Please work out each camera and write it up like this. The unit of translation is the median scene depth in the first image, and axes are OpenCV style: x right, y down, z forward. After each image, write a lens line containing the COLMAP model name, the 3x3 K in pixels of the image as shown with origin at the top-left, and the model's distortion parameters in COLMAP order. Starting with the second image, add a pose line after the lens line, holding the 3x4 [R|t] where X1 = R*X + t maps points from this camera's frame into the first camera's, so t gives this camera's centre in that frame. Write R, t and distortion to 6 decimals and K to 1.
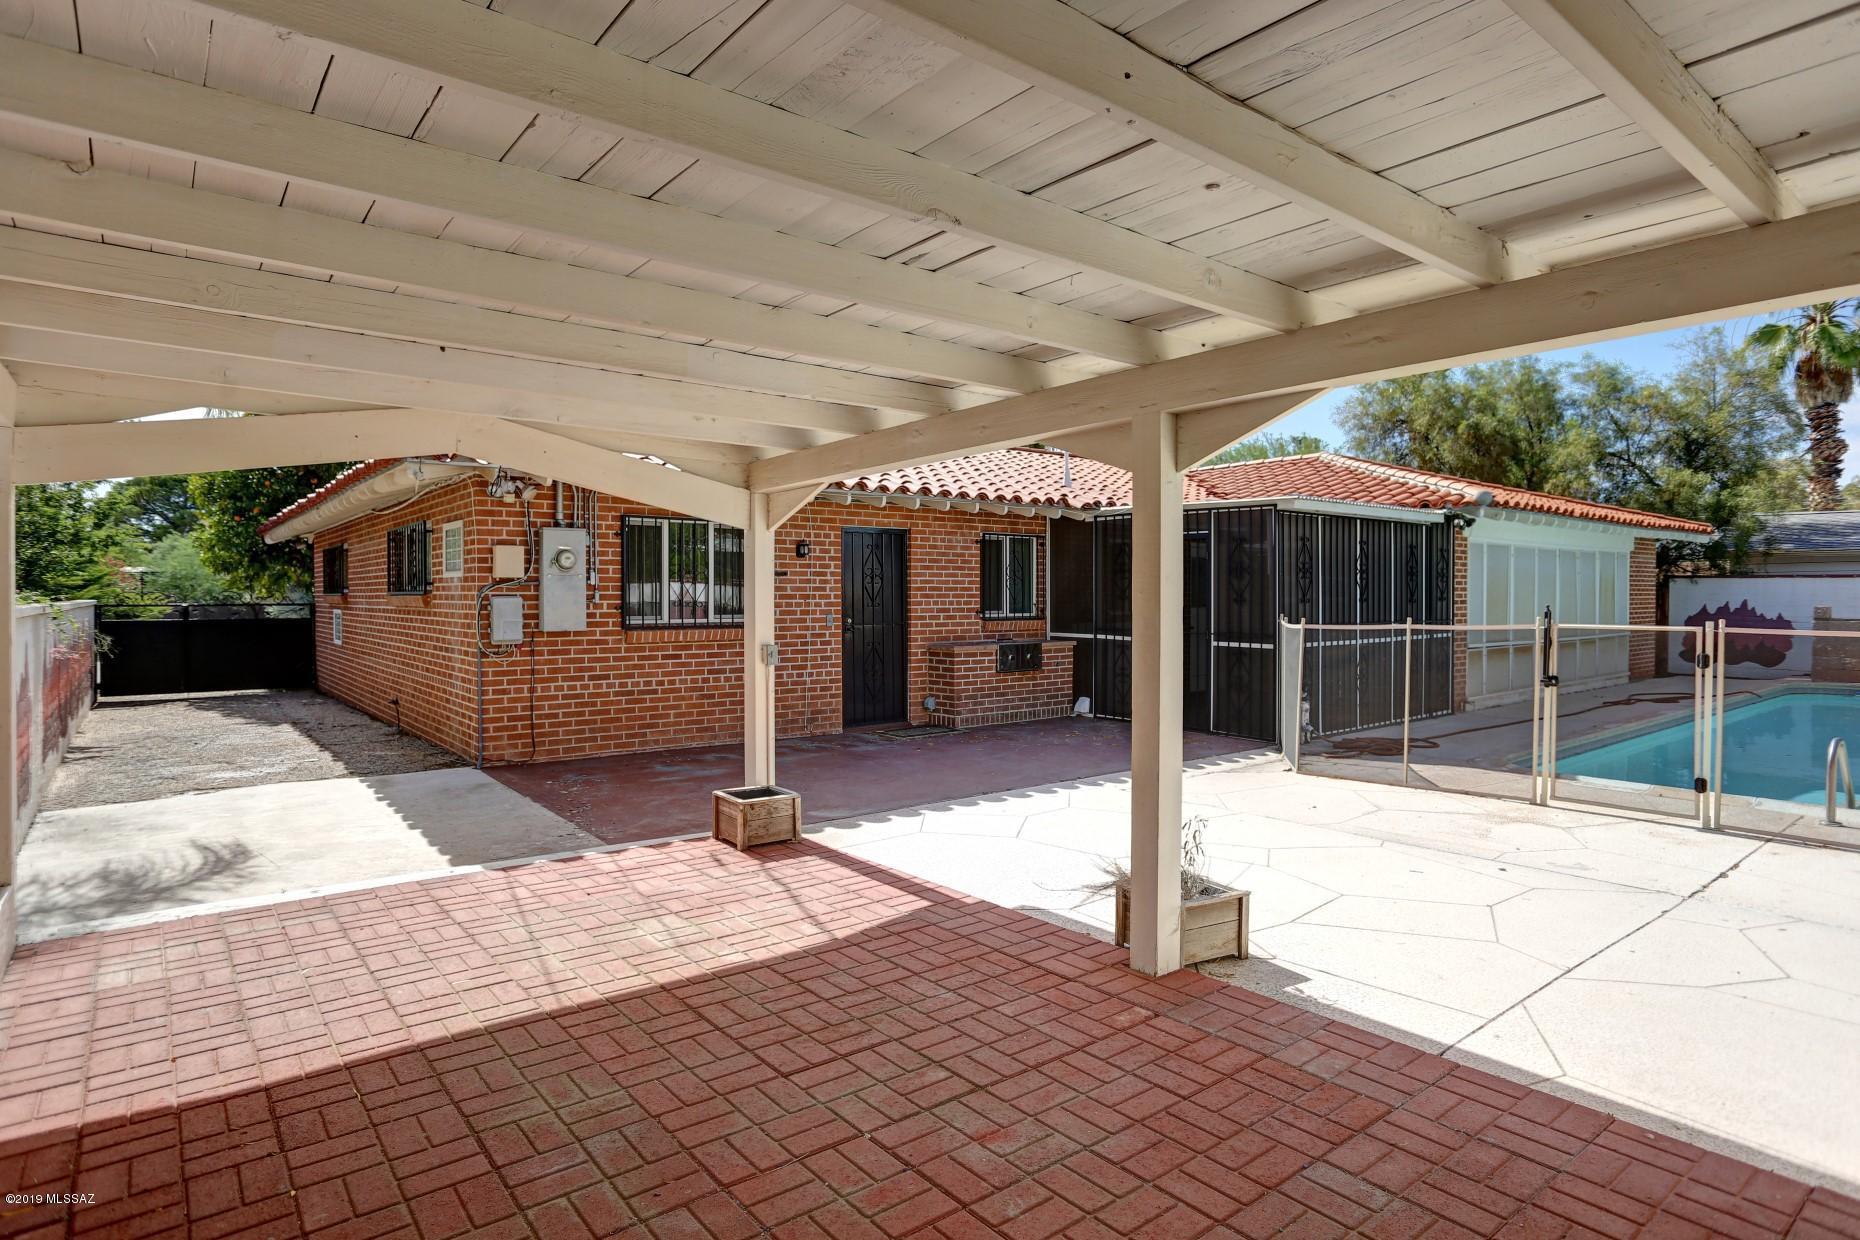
lens RADIAL K [[1009.8, 0, 926.1], [0, 1009.8, 607.2], [0, 0, 1]] dist [-0.077768, 0.056119]
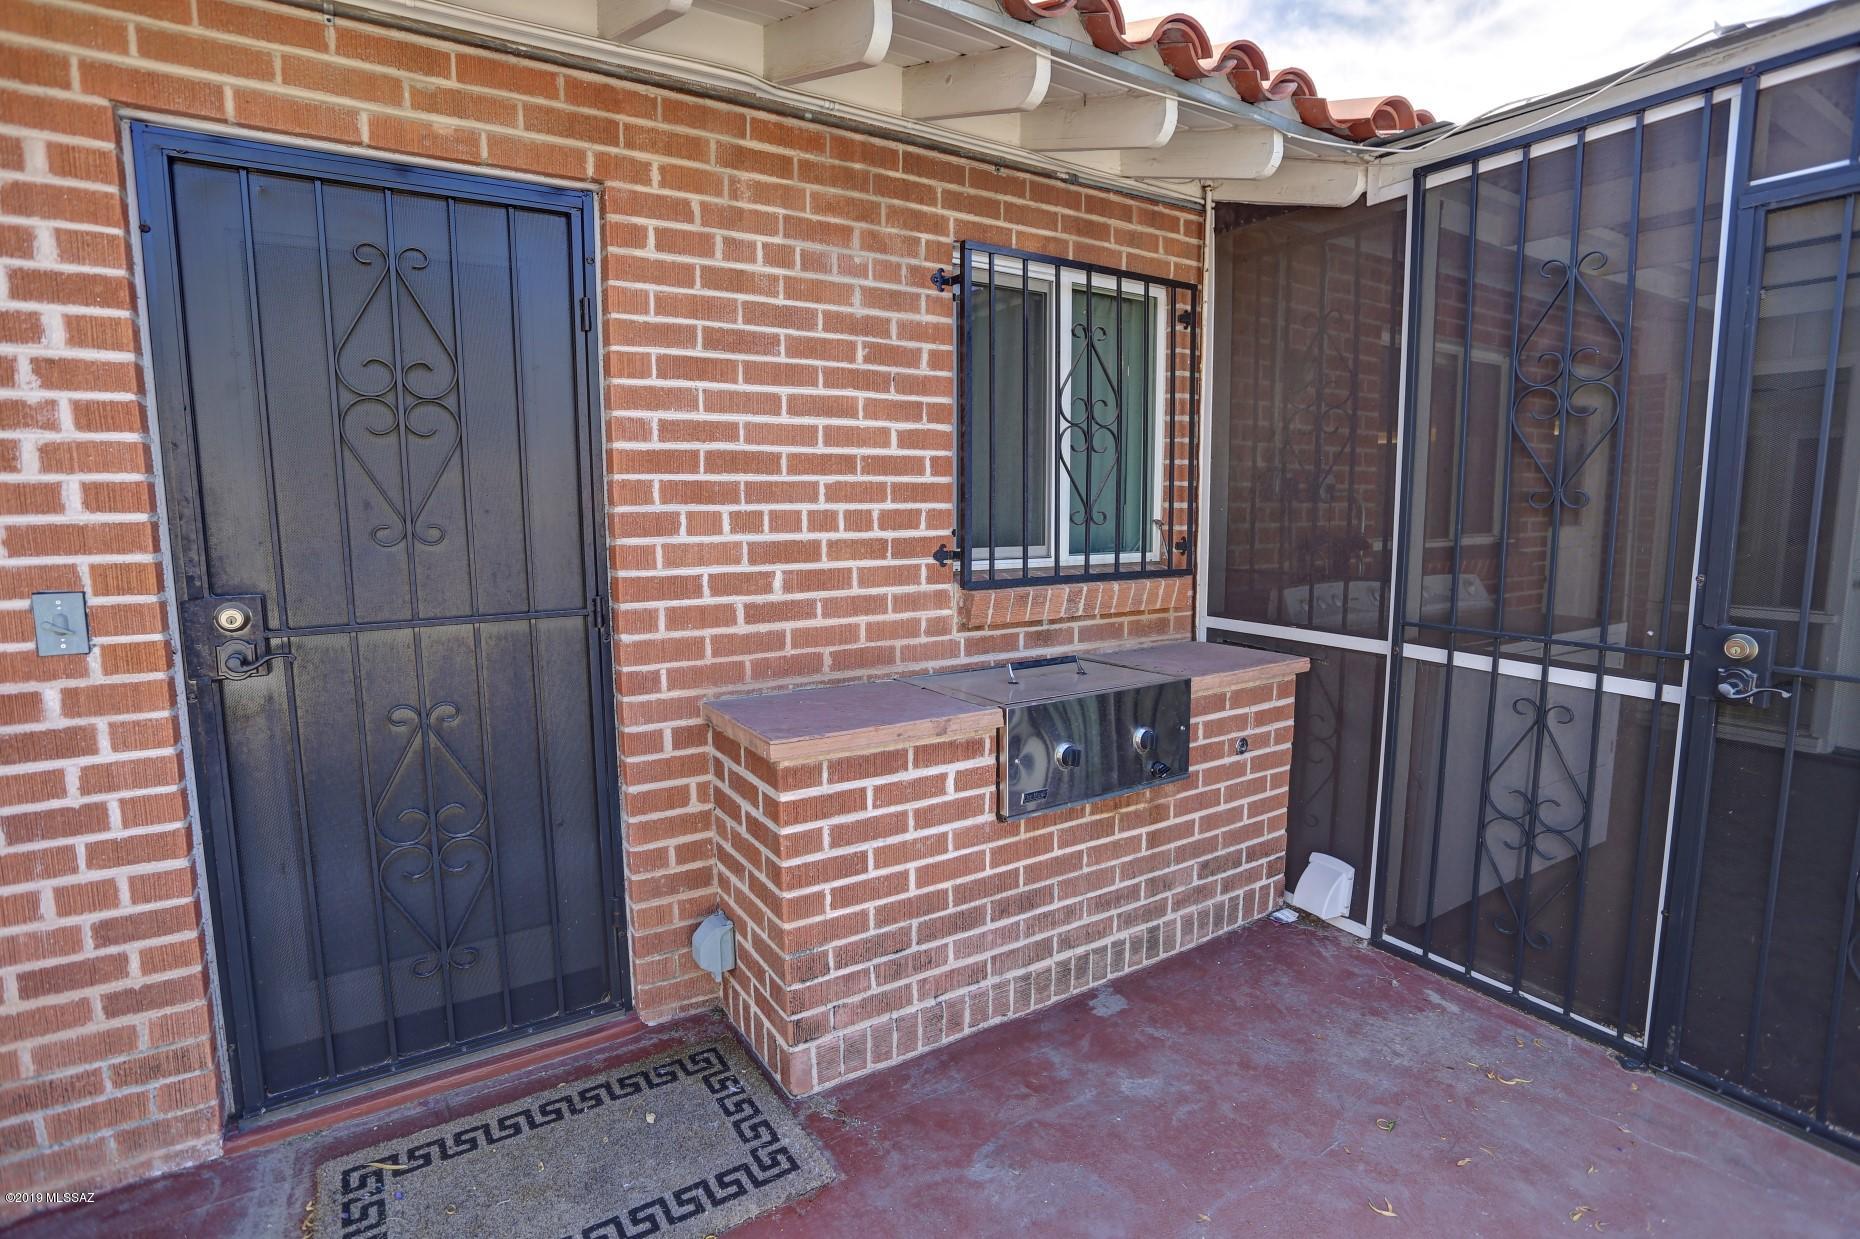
lens RADIAL K [[905.6, 0, 925.5], [0, 905.6, 607.7], [0, 0, 1]] dist [-0.072955, 0.034075]
pose [[0.993943, 0.009721, -0.109467, 0.074016], [0.001801, 0.994505, 0.104674, -0.006177], [0.109883, -0.104237, 0.988464, 0.782502]]
